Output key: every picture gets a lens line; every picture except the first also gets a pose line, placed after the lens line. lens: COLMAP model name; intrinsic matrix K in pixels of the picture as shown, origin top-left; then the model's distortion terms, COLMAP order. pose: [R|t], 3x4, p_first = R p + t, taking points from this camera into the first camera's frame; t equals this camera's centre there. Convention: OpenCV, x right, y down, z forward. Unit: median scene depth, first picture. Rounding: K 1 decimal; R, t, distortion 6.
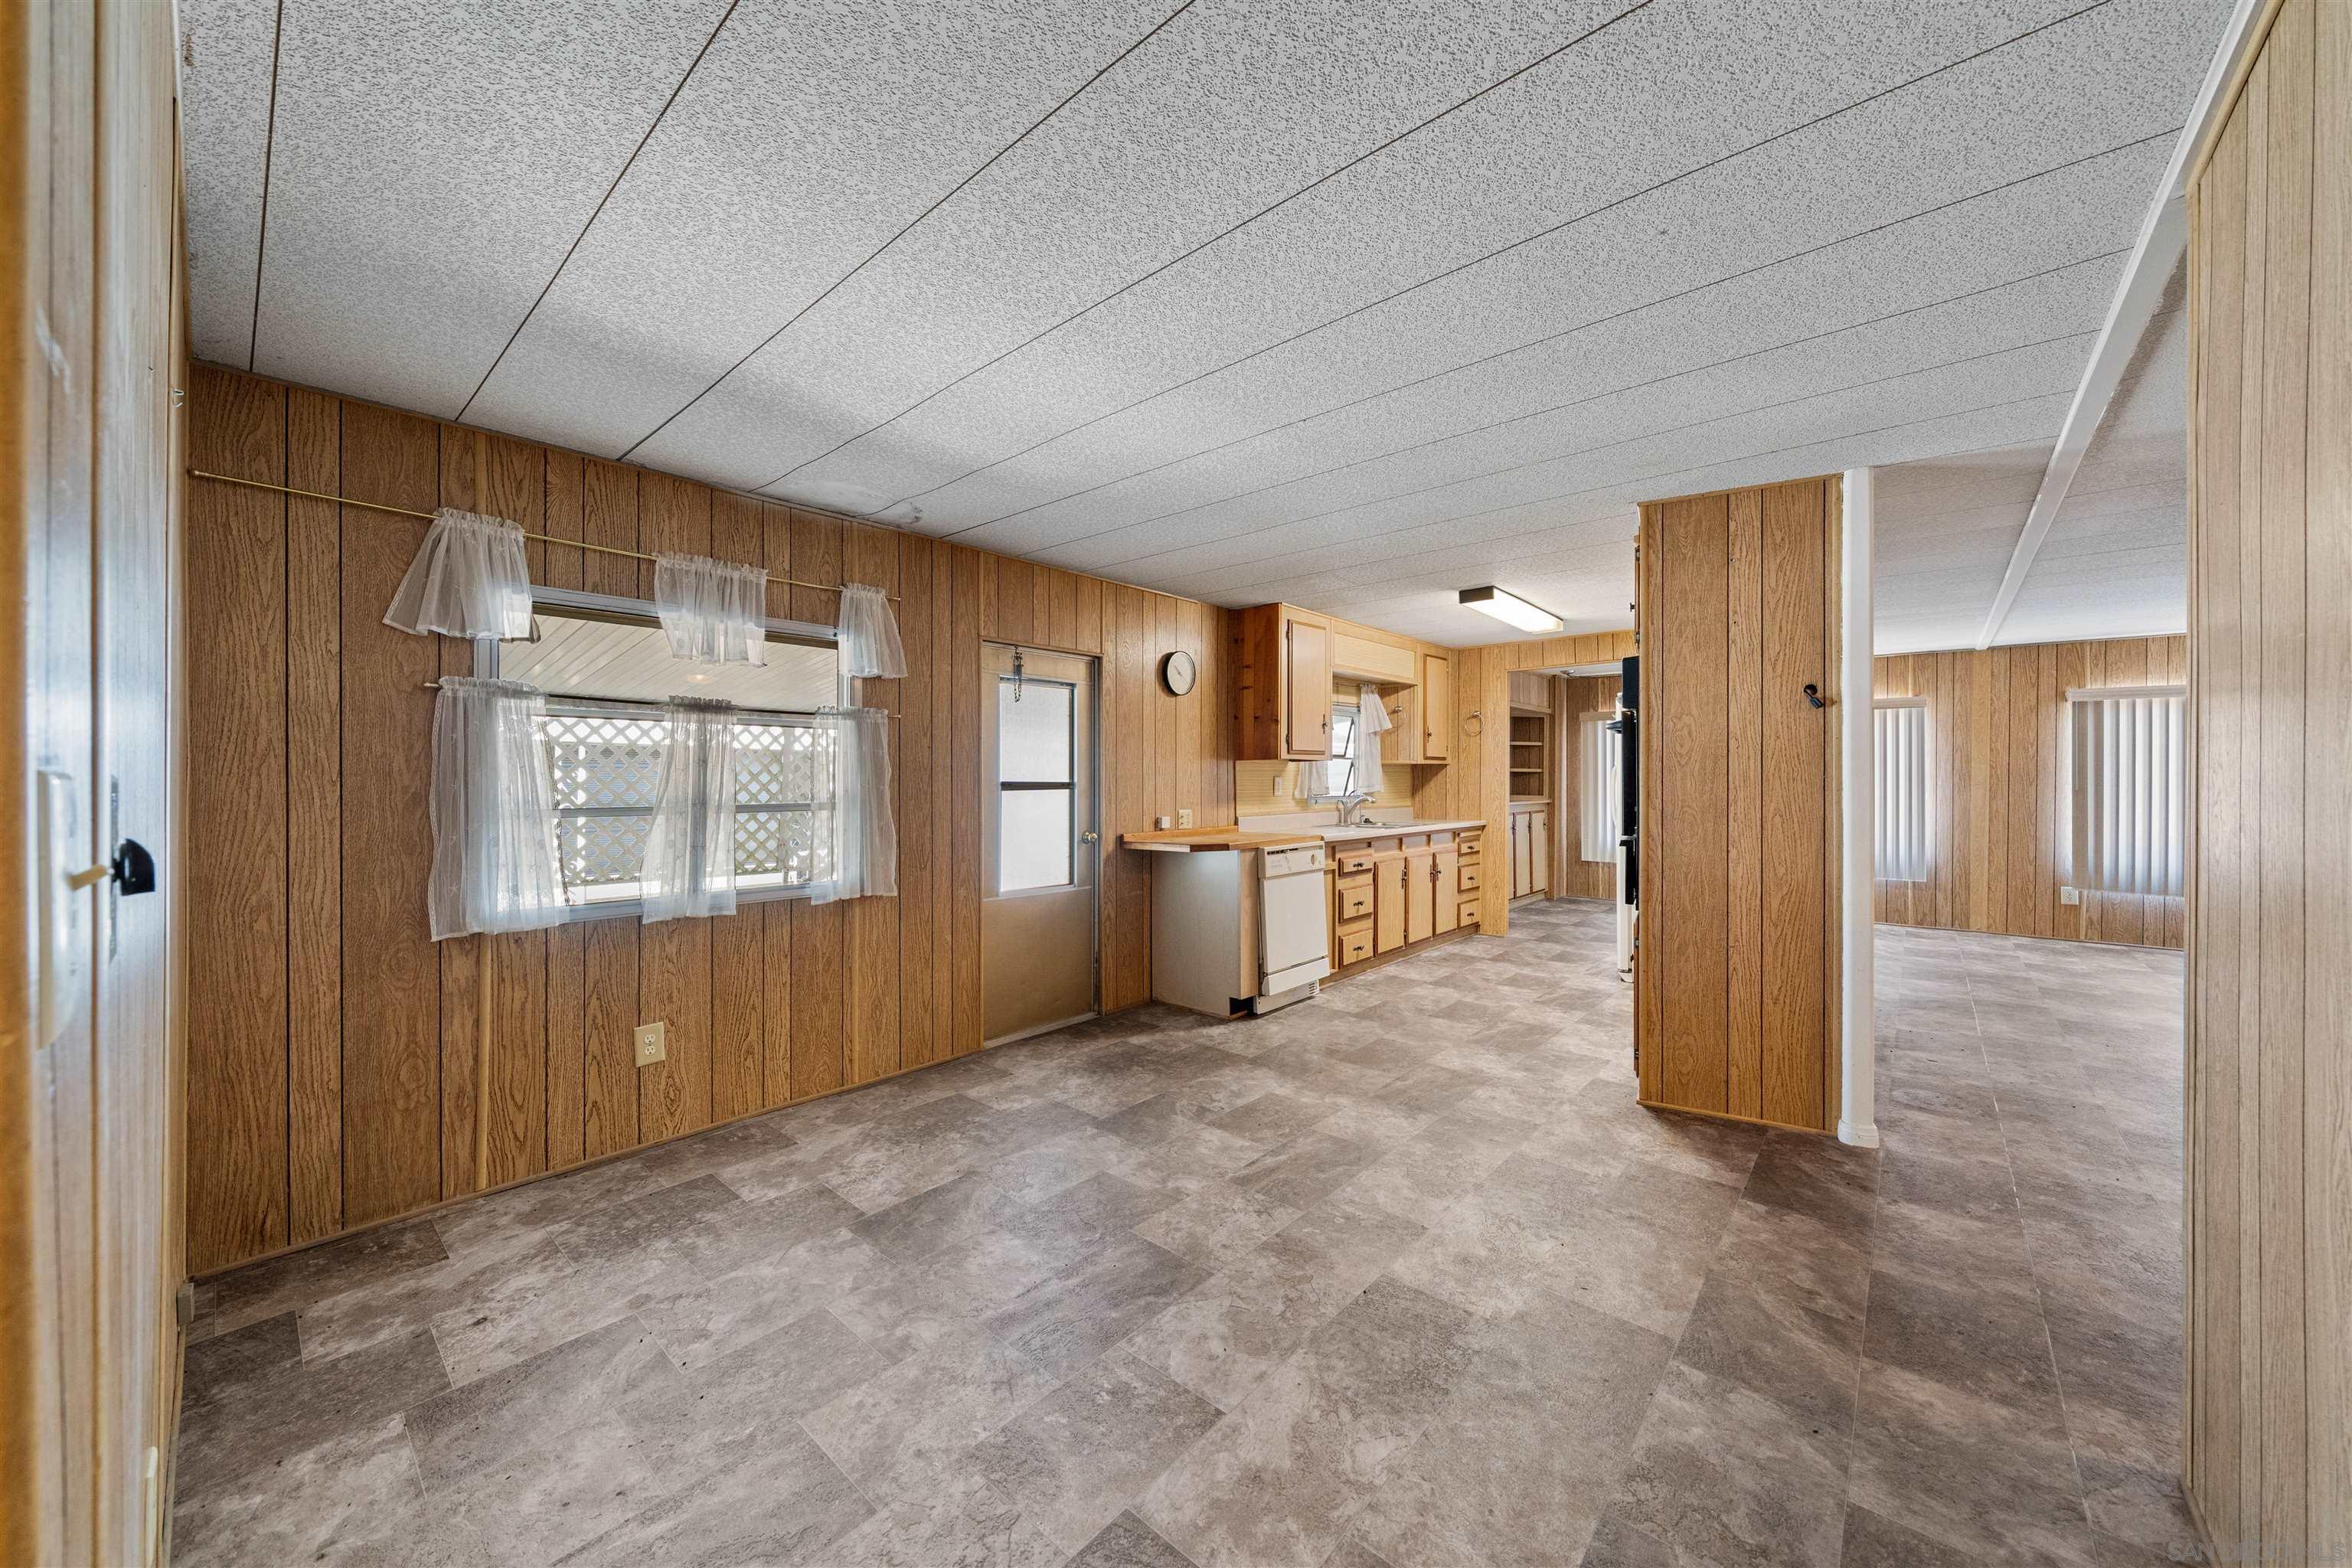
lens RADIAL K [[850.7, 0, 1172.0], [0, 850.7, 769.7], [0, 0, 1]] dist [0.001402, -0.000944]
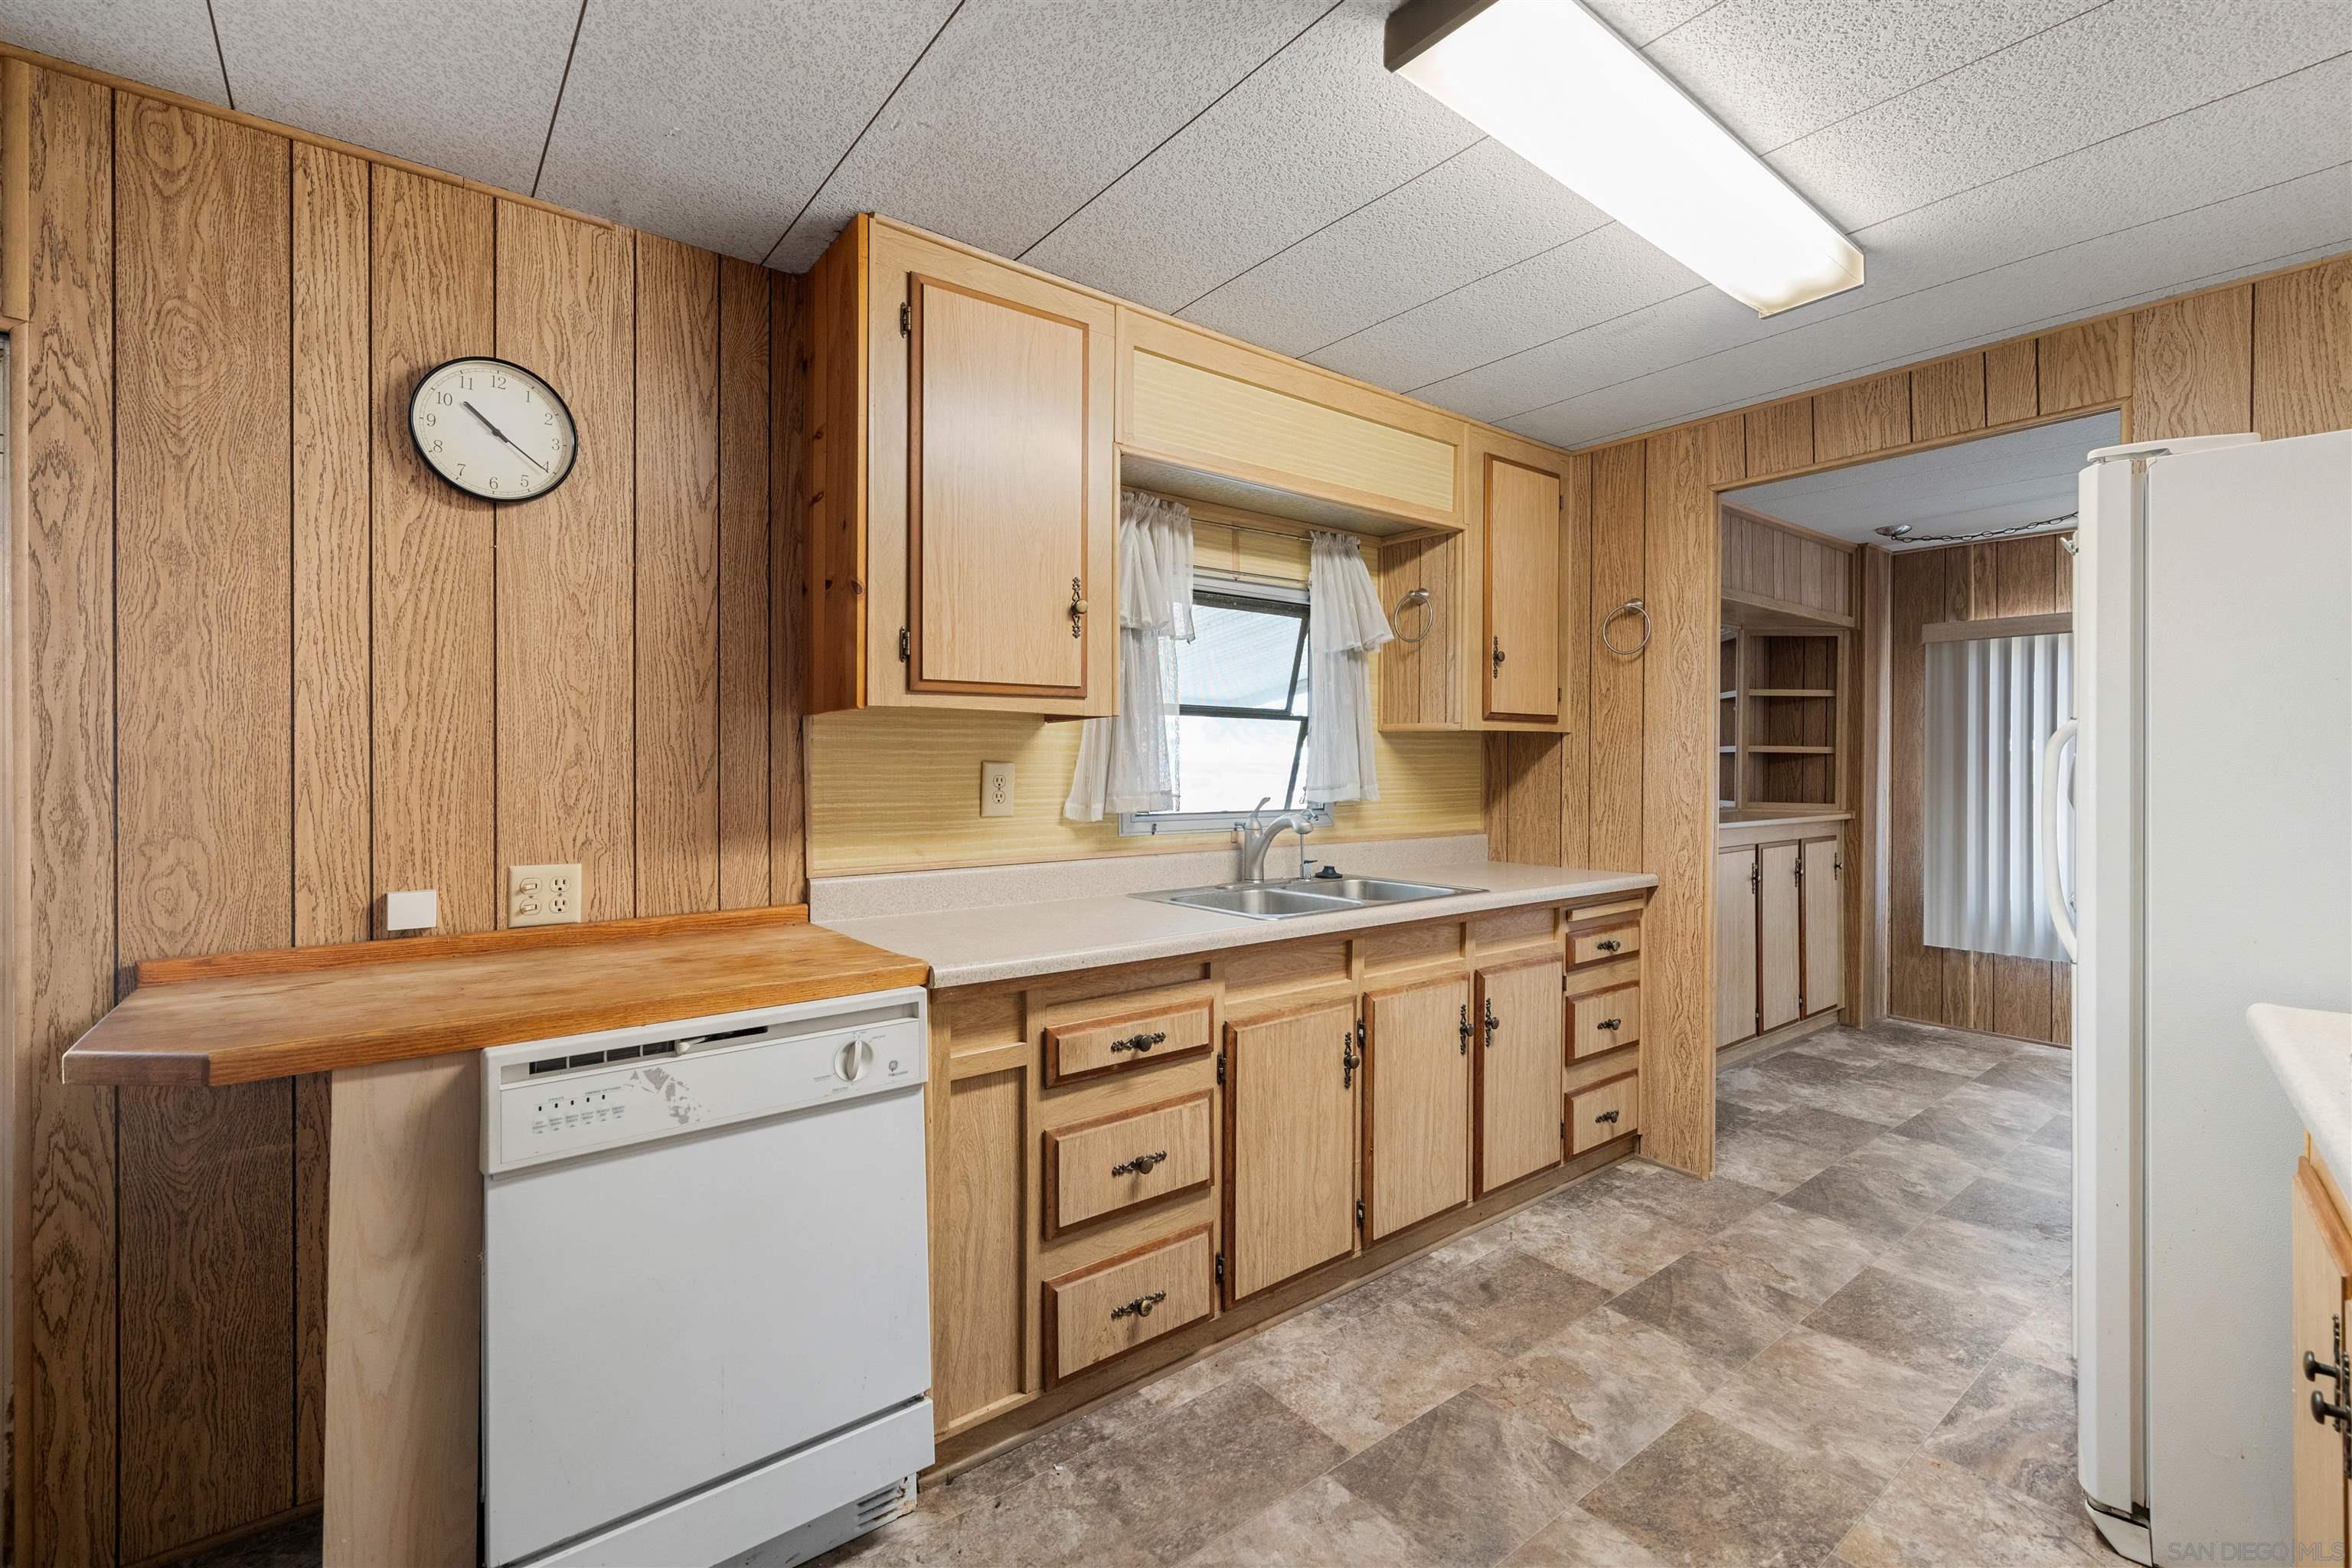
lens RADIAL K [[1026.7, 0, 1165.3], [0, 1026.7, 757.5], [0, 0, 1]] dist [-0.000681, 0.001277]
pose [[0.982435, 0.001945, -0.186597, 0.367601], [-0.001036, 0.999987, 0.004967, 0.004949], [0.186604, -0.004686, 0.982424, 0.769073]]
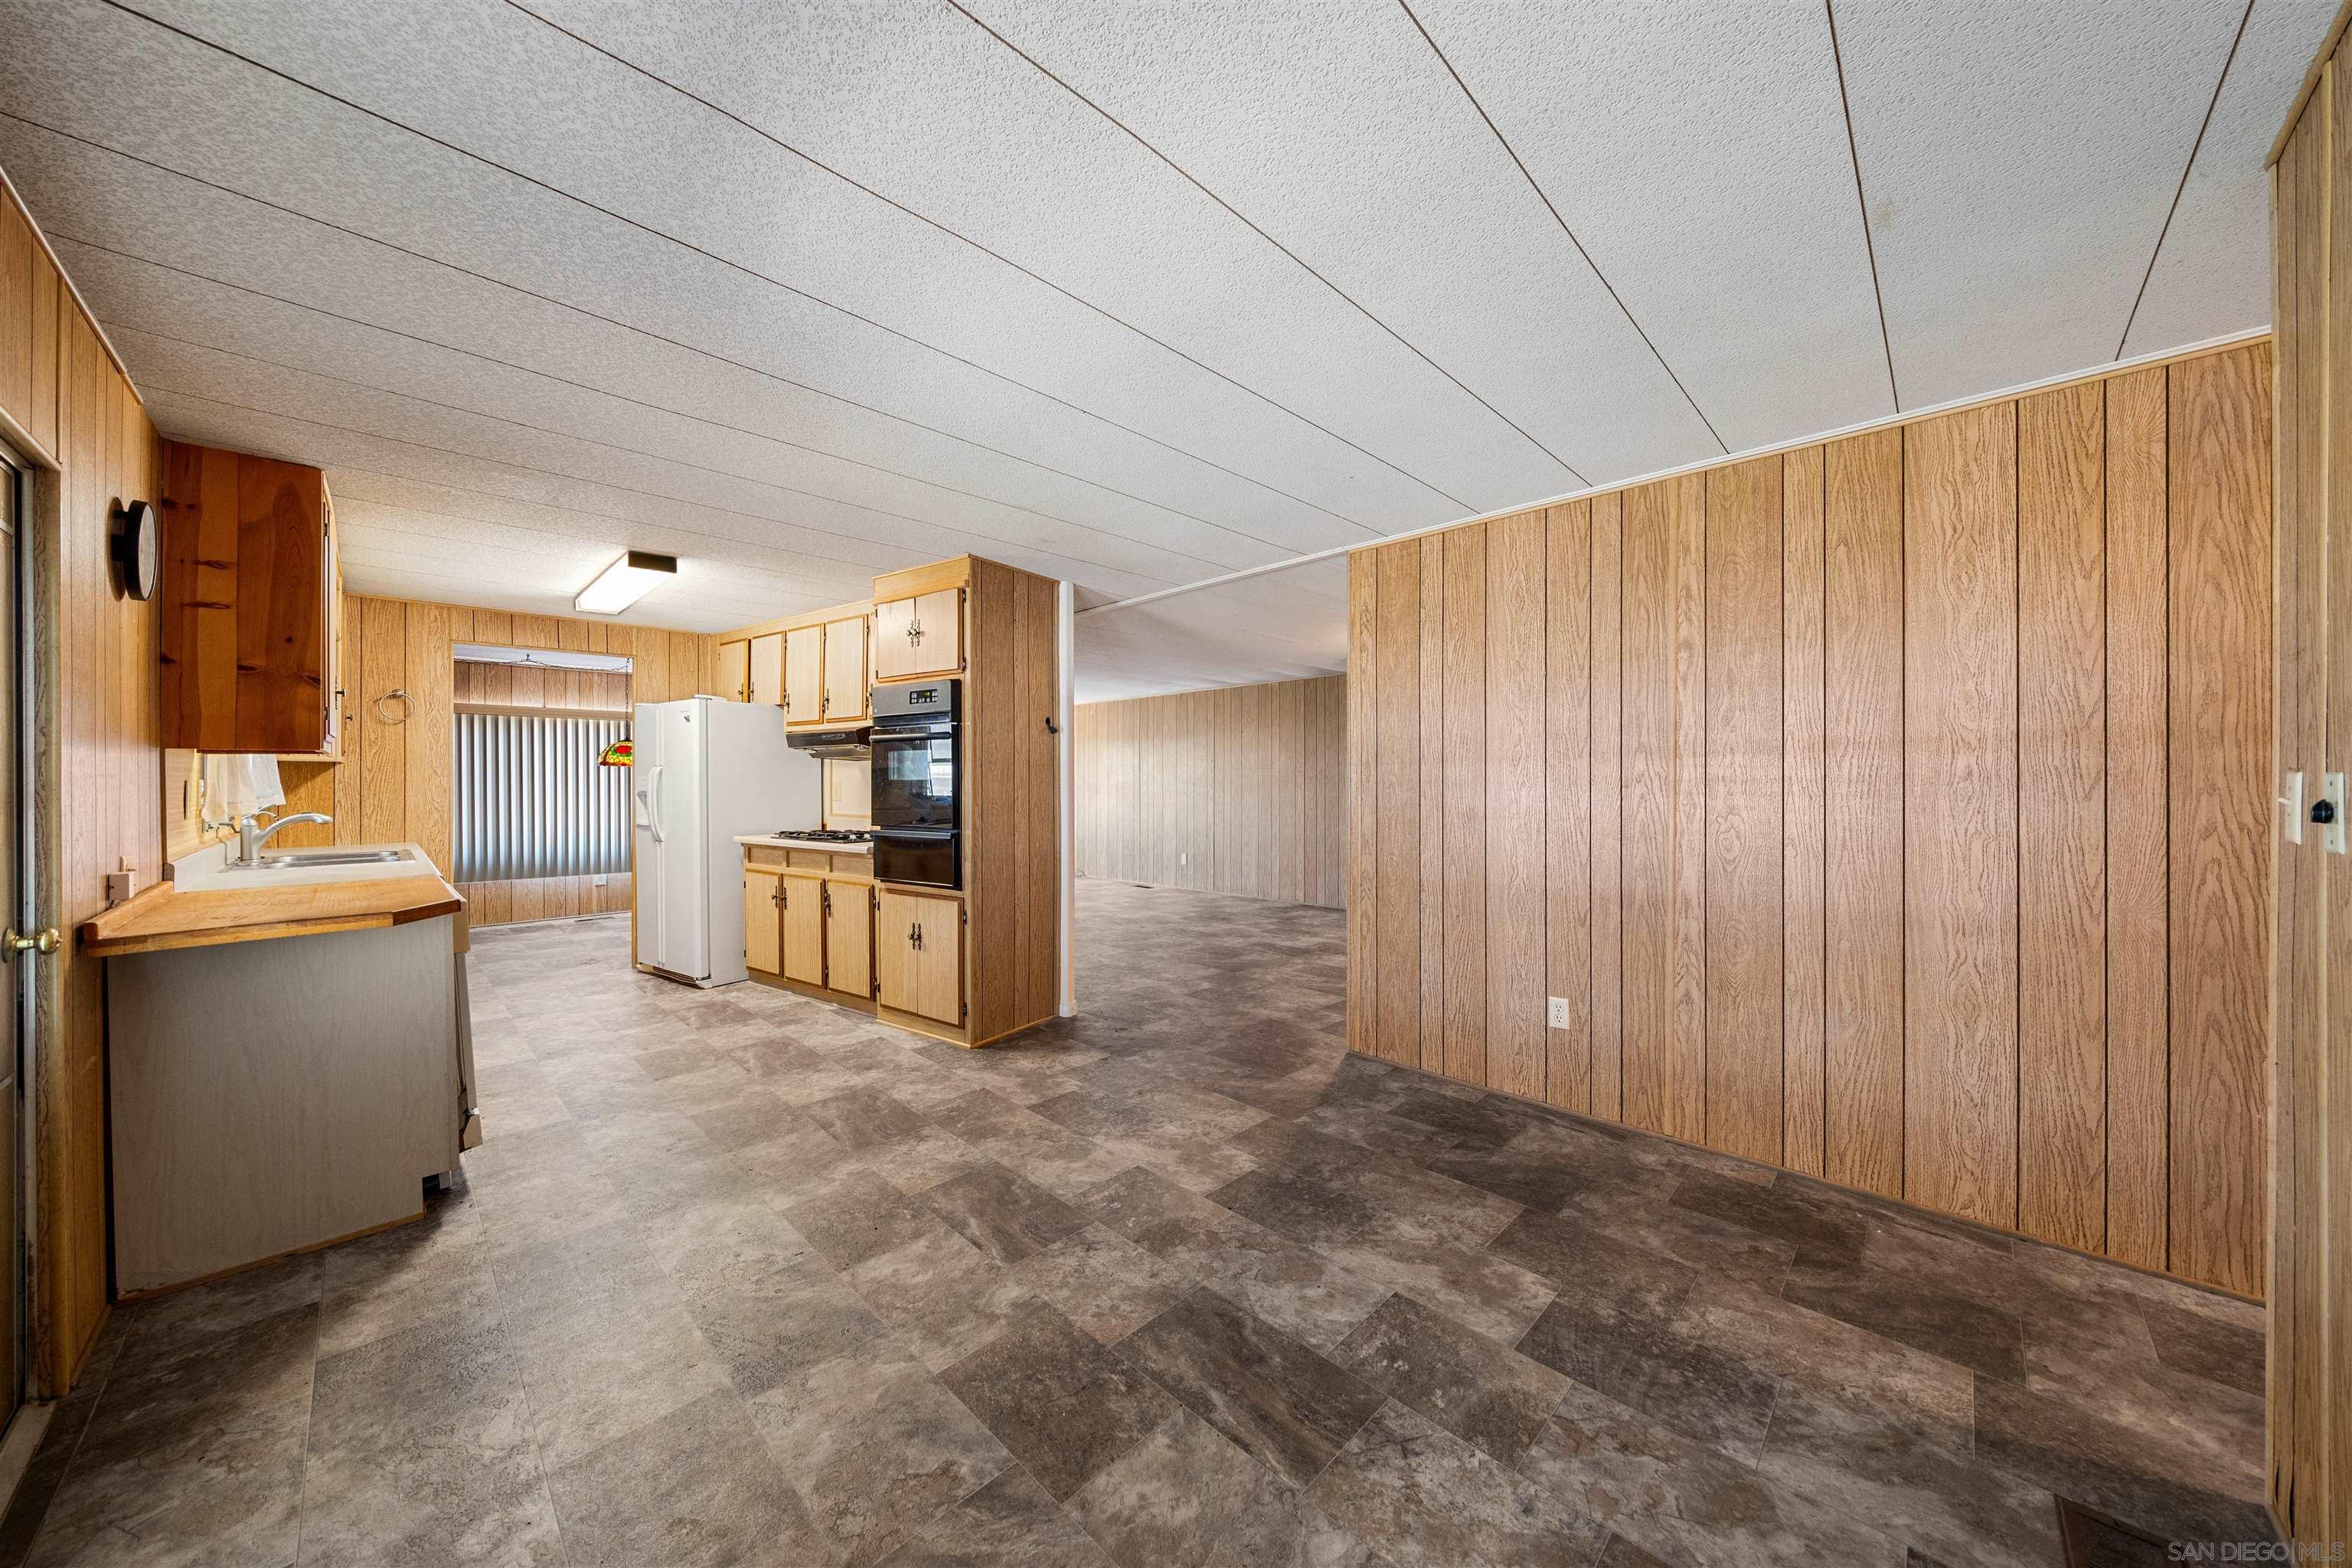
lens RADIAL K [[796.1, 0, 1173.3], [0, 796.1, 782.8], [0, 0, 1]] dist [-0.004808, -0.000088]
pose [[0.051765, -0.004825, 0.998648, -0.430629], [-0.005355, 0.999973, 0.005109, 0.003865], [-0.998645, -0.005612, 0.051738, 0.493991]]
